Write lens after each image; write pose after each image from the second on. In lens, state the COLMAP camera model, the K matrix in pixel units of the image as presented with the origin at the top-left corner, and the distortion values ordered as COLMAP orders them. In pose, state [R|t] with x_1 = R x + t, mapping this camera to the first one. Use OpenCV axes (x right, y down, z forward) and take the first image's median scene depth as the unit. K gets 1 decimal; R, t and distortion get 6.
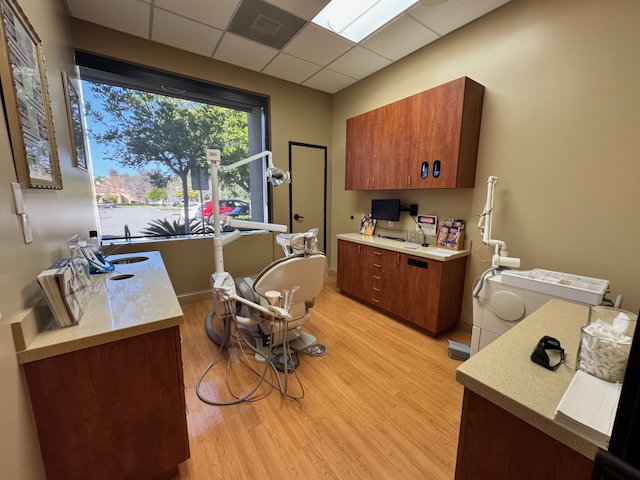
lens RADIAL K [[255.3, 0, 317.7], [0, 255.3, 236.2], [0, 0, 1]] dist [-0.002389, 0.000794]
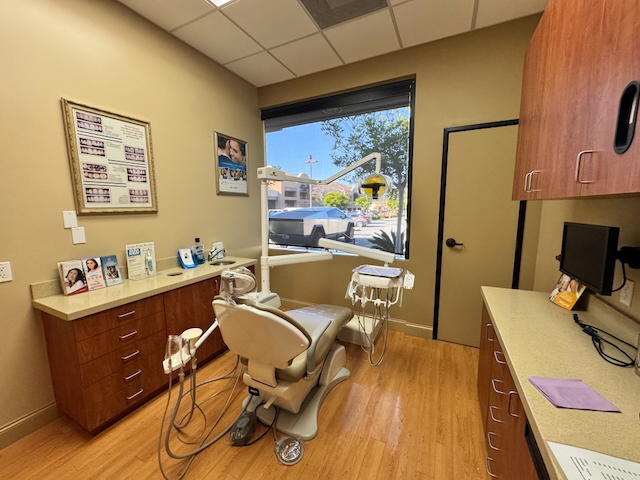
lens RADIAL K [[255.3, 0, 321.7], [0, 255.3, 238.2], [0, 0, 1]] dist [-0.002389, 0.000794]
pose [[0.484391, 0.095670, -0.869605, 0.409028], [-0.123888, 0.991487, 0.040071, -0.094541], [0.866035, 0.088323, 0.492120, 0.517441]]
